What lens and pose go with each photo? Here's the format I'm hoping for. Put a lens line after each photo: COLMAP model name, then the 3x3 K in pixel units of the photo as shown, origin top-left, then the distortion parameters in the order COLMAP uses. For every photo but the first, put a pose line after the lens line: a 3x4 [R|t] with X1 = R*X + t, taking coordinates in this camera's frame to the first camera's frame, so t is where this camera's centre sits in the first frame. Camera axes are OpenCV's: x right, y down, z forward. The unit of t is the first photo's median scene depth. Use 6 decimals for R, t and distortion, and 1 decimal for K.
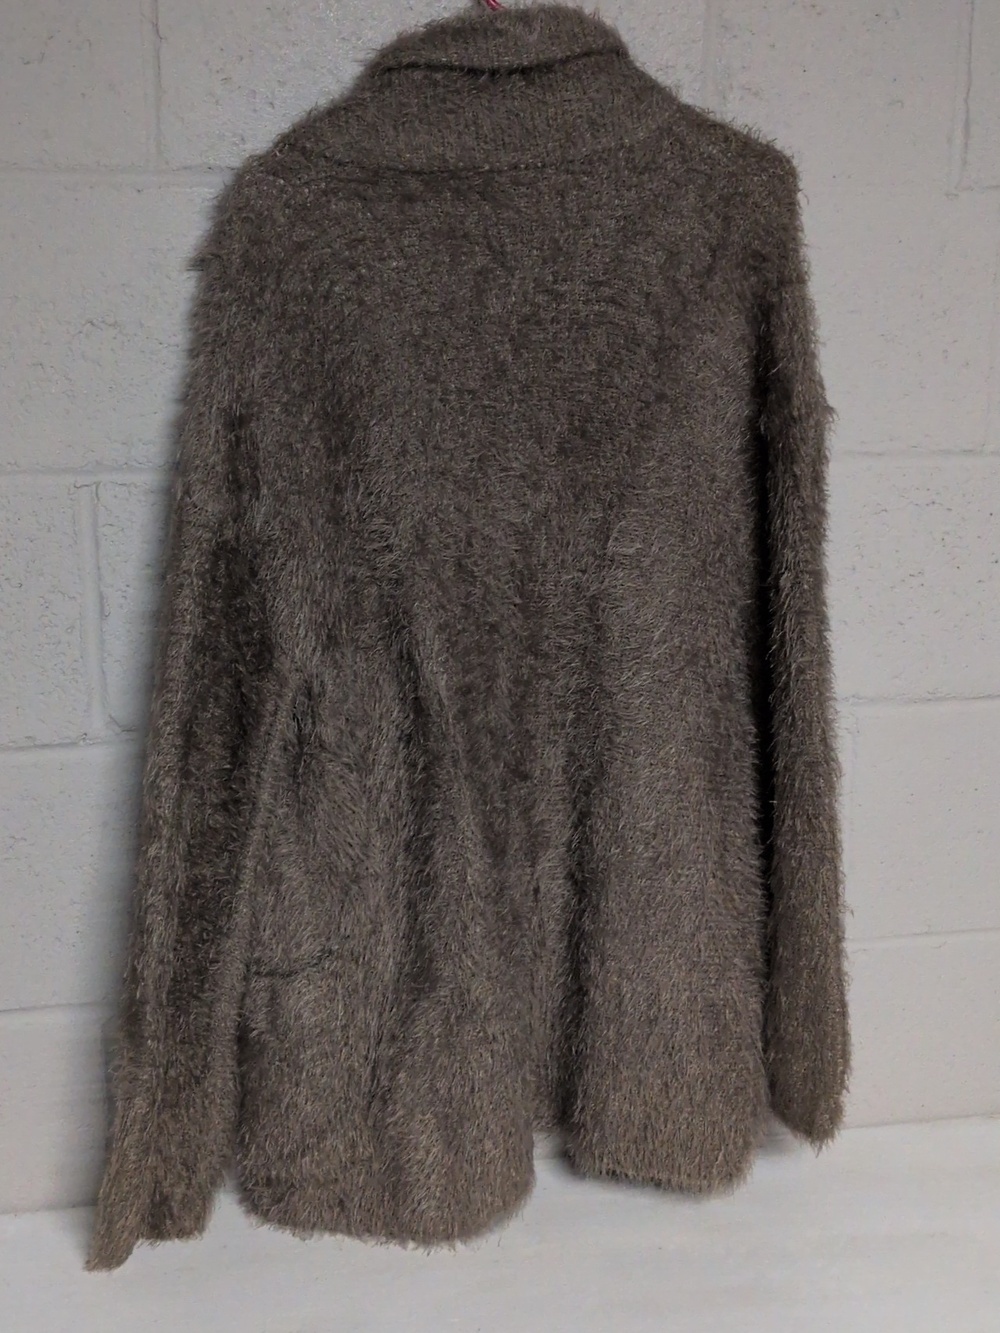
lens RADIAL K [[1669.0, 0, 500.0], [0, 1669.0, 666.5], [0, 0, 1]] dist [0.156216, -0.368736]
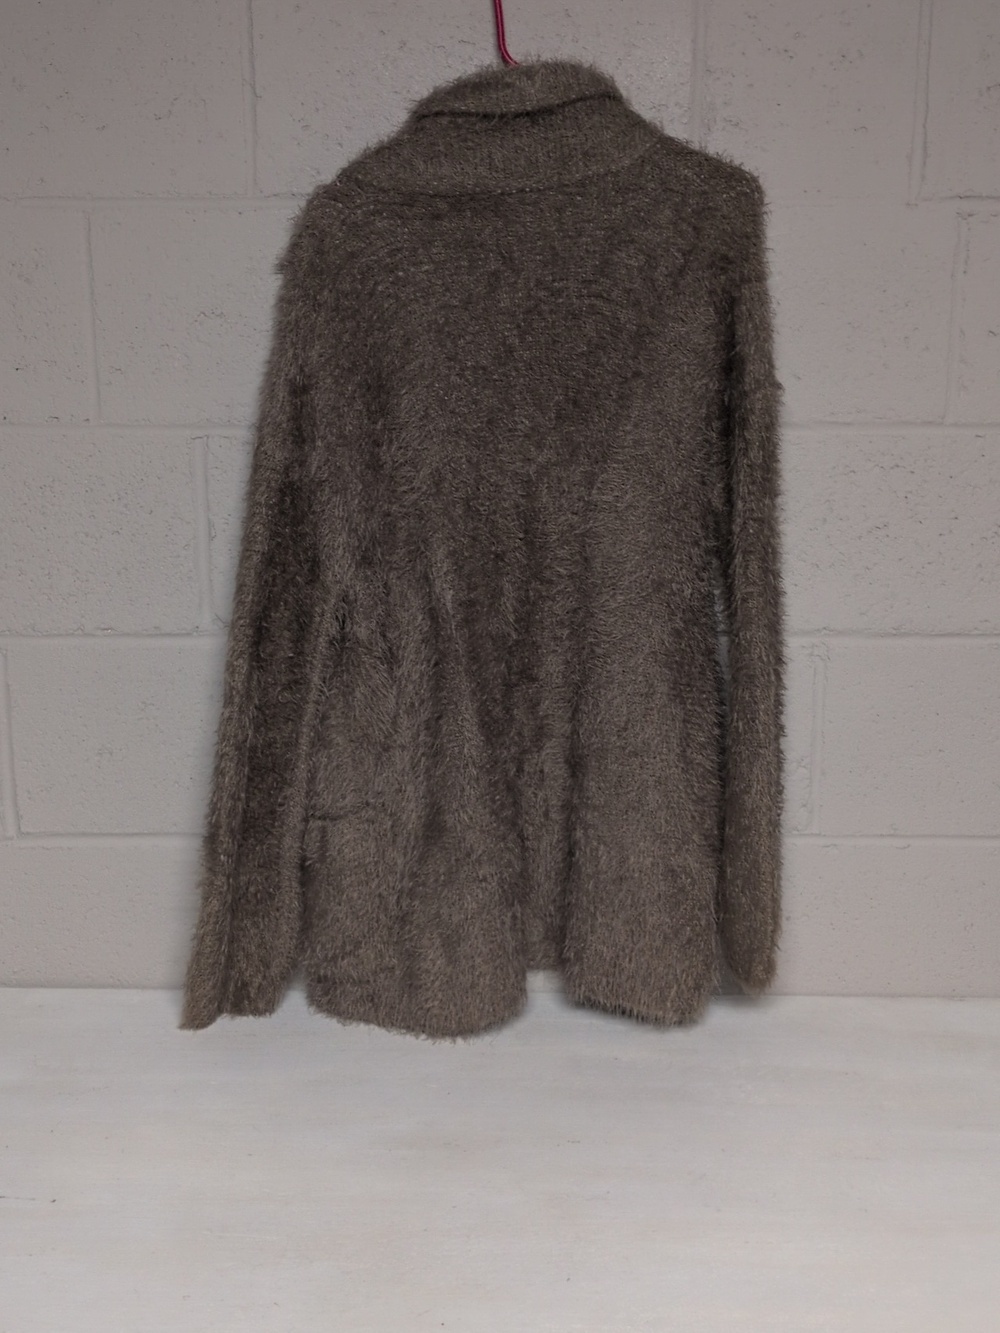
lens RADIAL K [[1669.0, 0, 500.0], [0, 1669.0, 666.5], [0, 0, 1]] dist [0.156216, -0.368736]
pose [[0.974780, 0.047168, -0.218125, 0.275974], [-0.044054, 0.998846, 0.019120, 0.035857], [0.218776, -0.009028, 0.975733, -0.232338]]
